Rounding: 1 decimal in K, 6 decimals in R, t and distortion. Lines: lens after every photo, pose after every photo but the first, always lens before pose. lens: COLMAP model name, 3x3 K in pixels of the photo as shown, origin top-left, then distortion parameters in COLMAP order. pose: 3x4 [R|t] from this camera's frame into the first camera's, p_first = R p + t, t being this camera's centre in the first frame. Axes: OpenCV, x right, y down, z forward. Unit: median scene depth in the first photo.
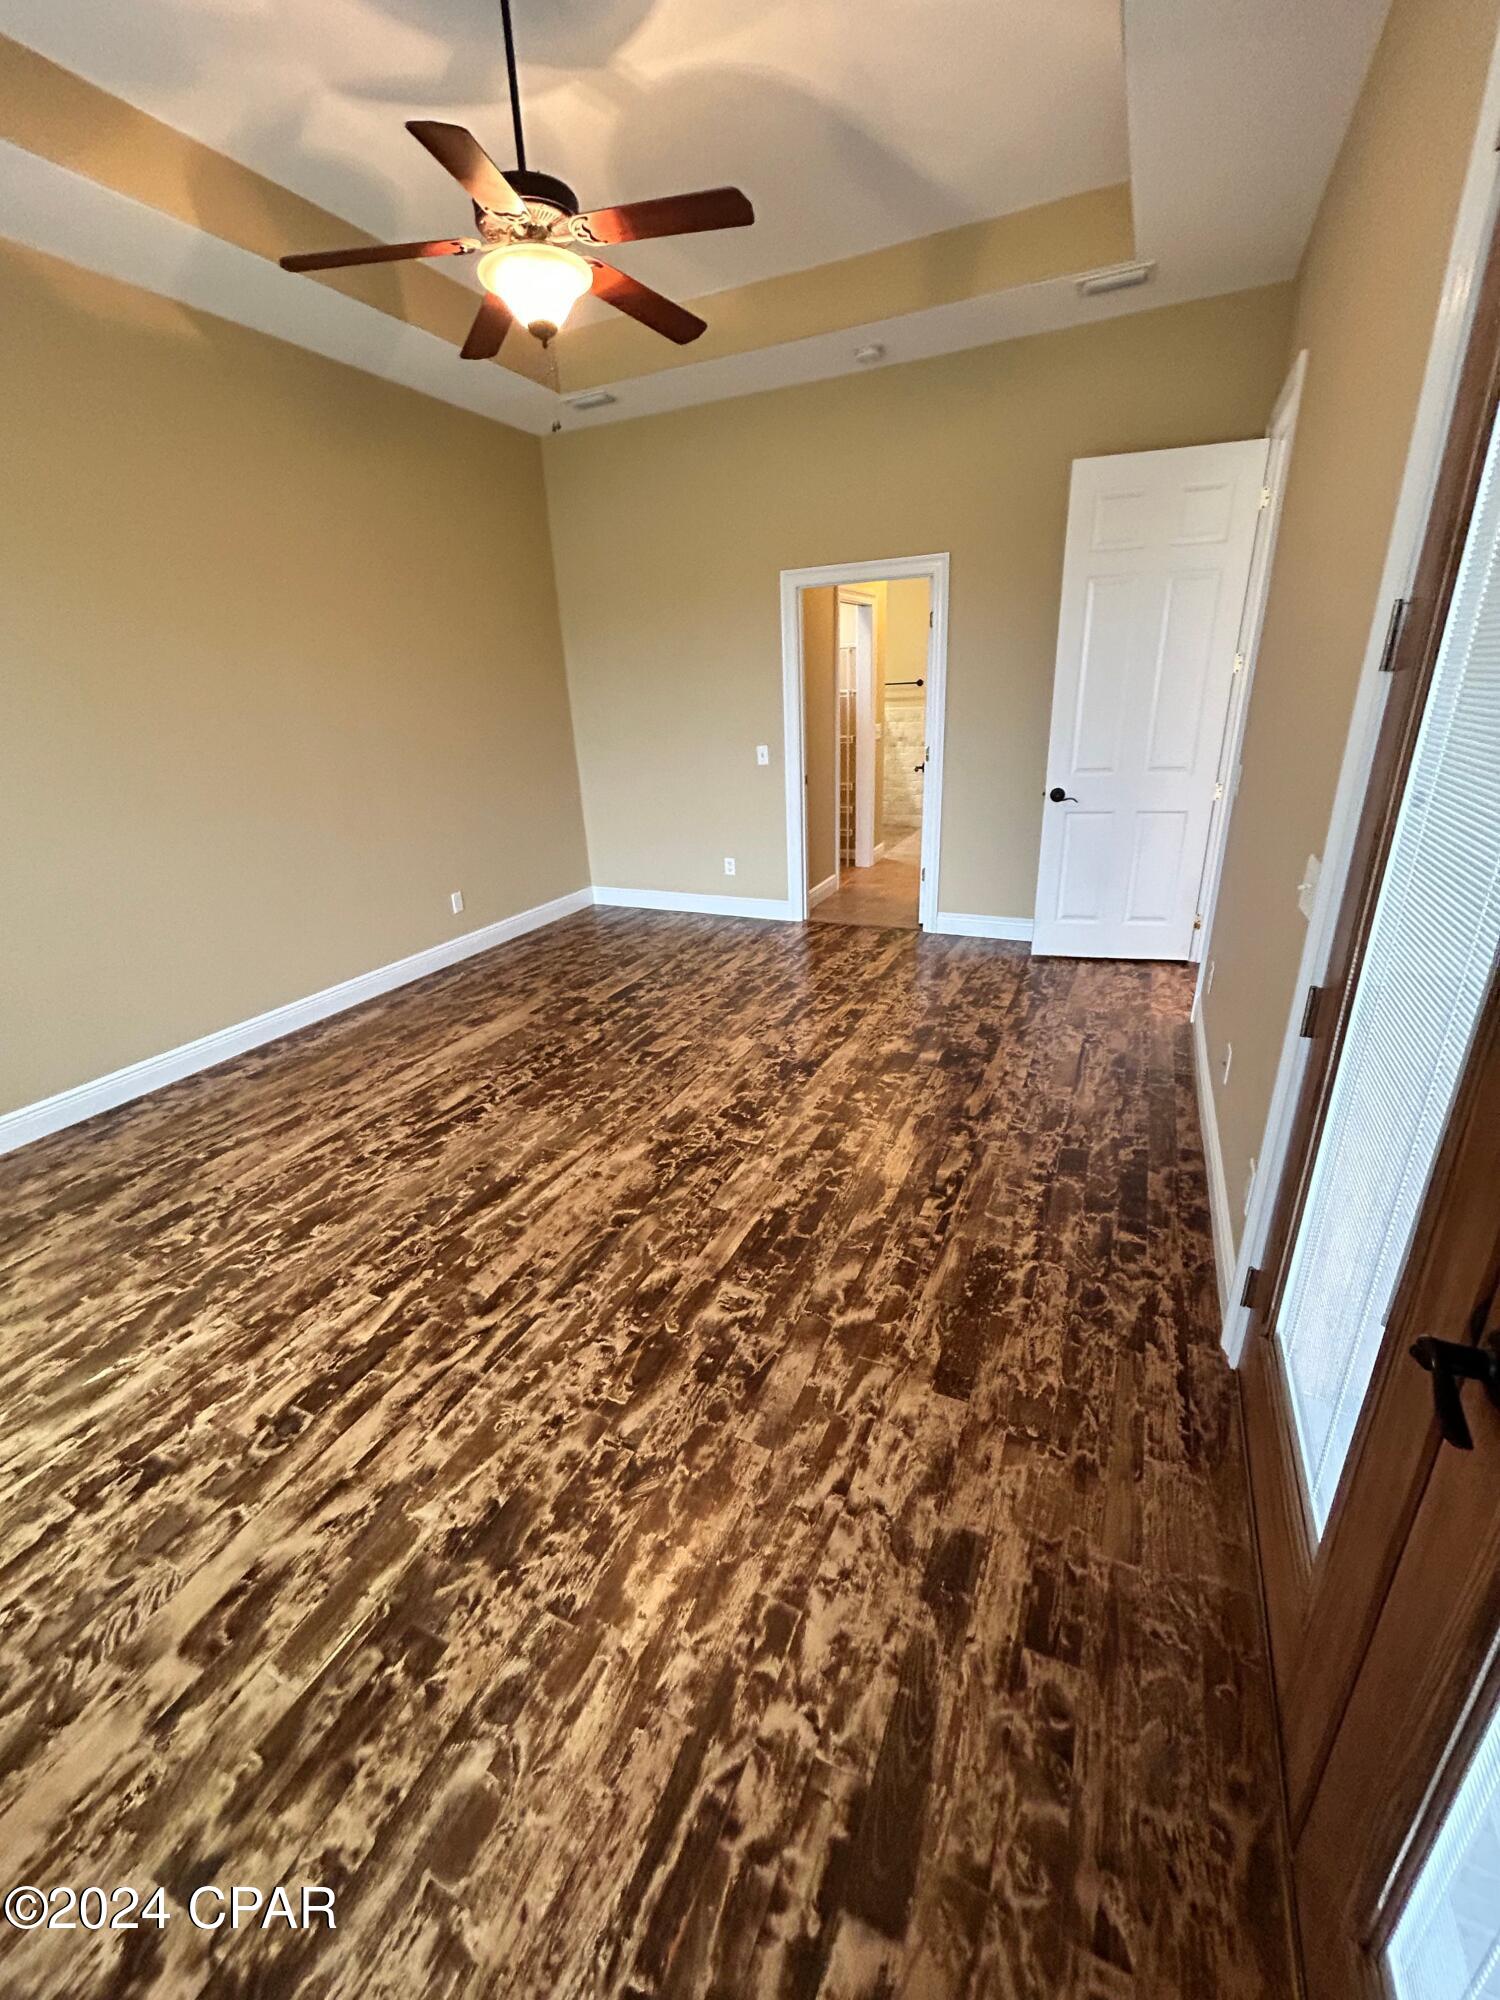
lens RADIAL K [[814.1, 0, 747.0], [0, 814.1, 995.8], [0, 0, 1]] dist [0.000823, 0.001223]
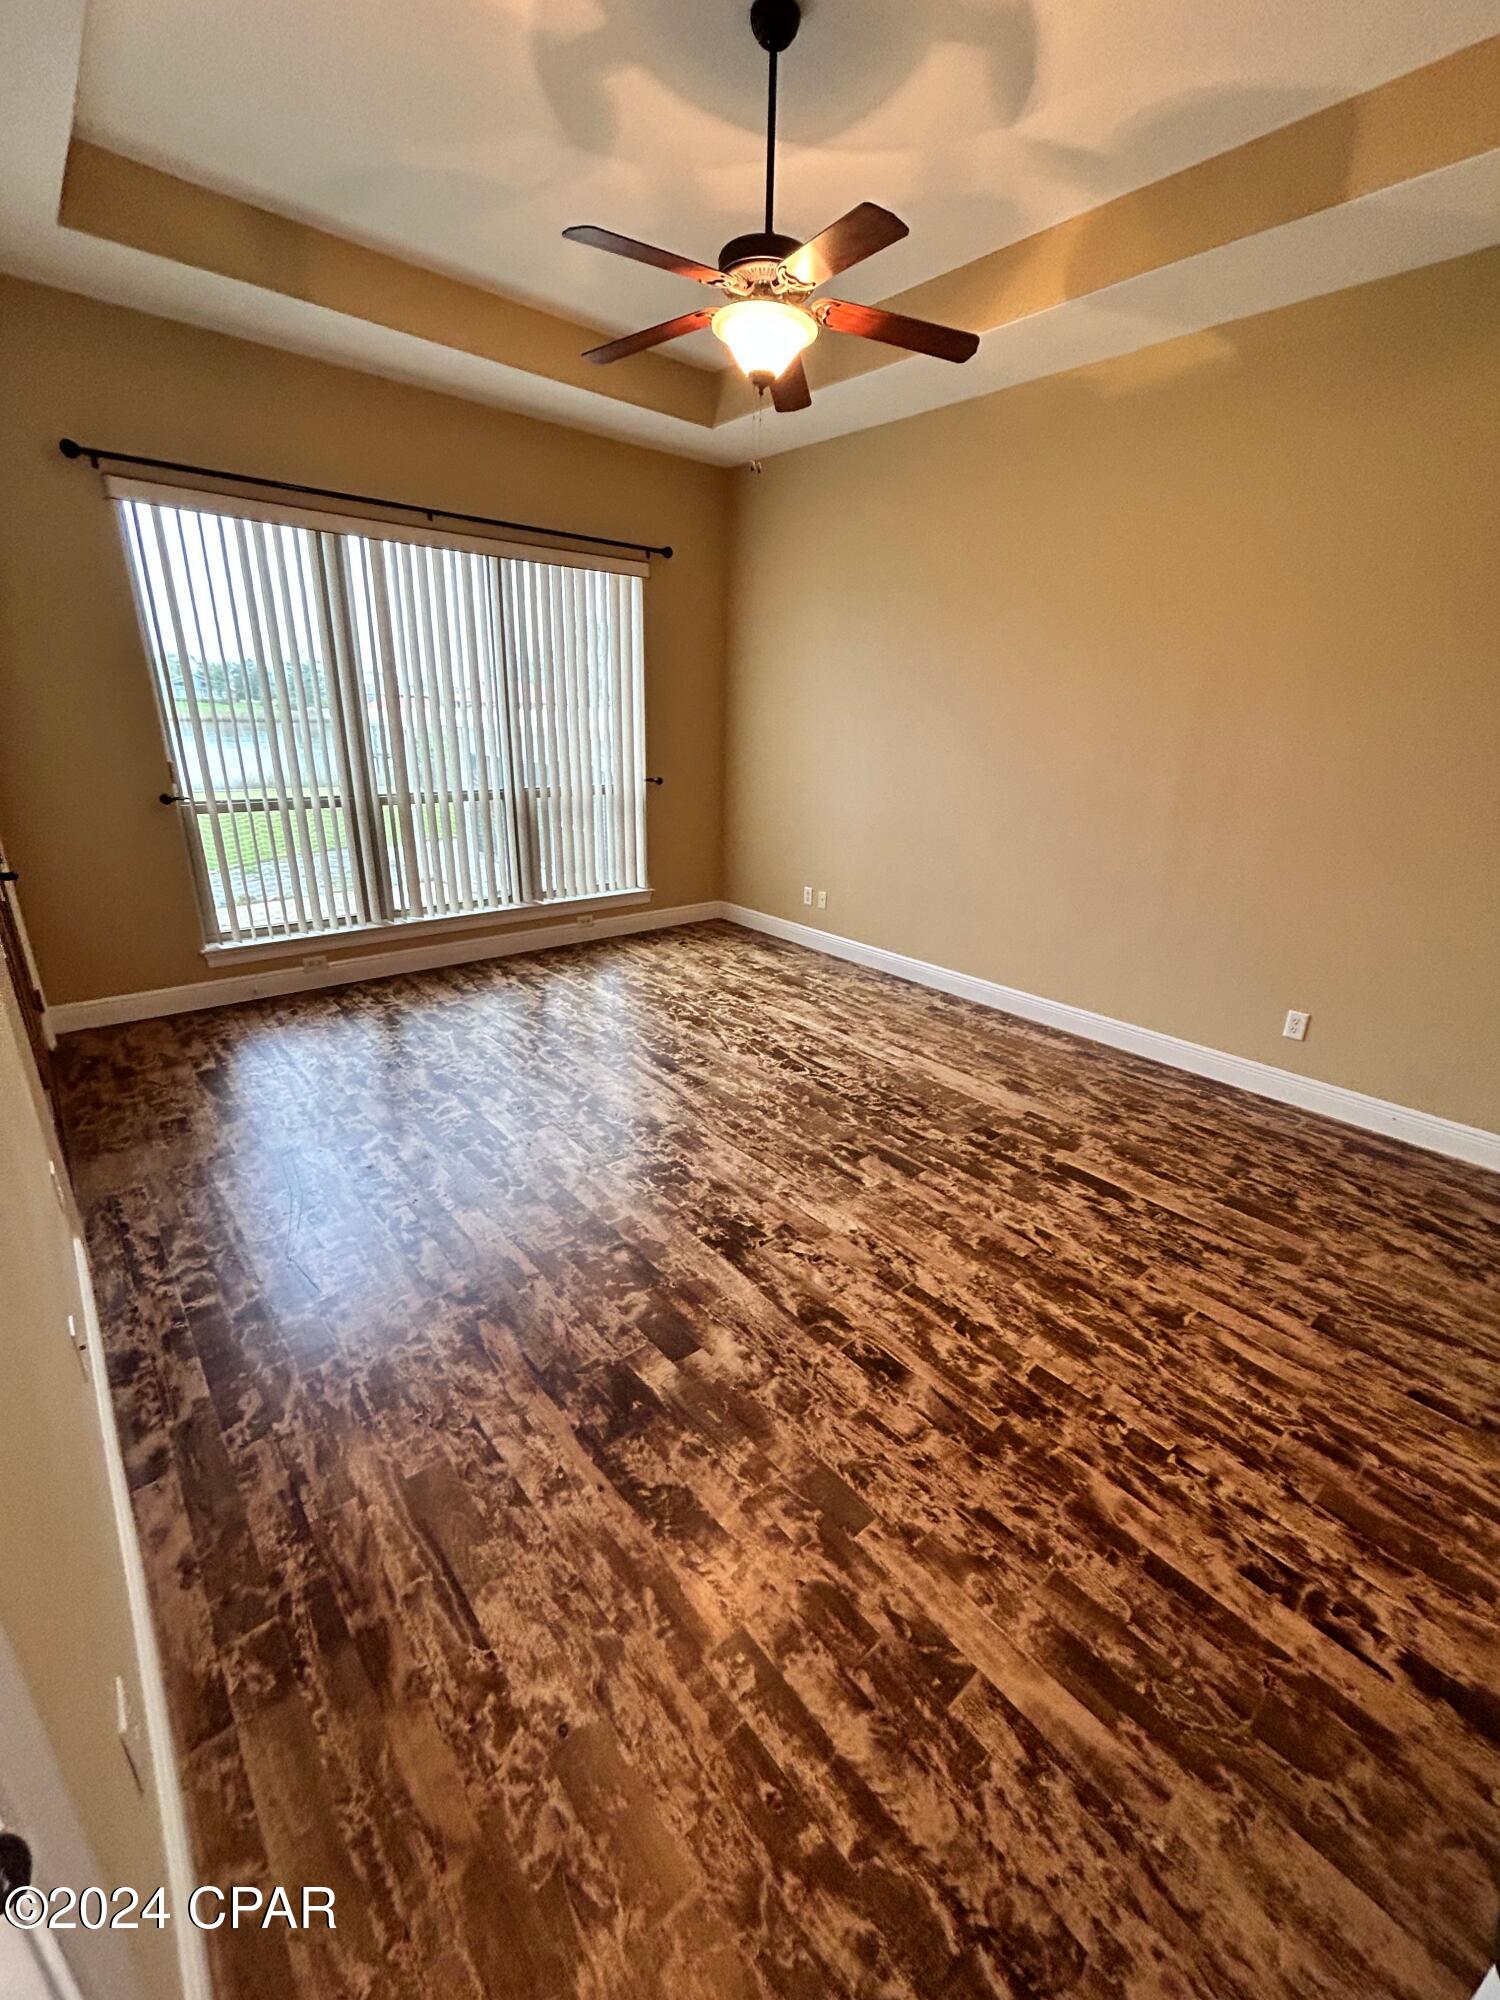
lens RADIAL K [[814.1, 0, 749.4], [0, 814.1, 994.2], [0, 0, 1]] dist [0.000823, 0.001223]
pose [[-0.408463, 0.329913, -0.851067, 0.600190], [-0.342205, 0.809040, 0.477859, -0.438670], [0.846200, 0.486427, -0.217566, 1.050946]]
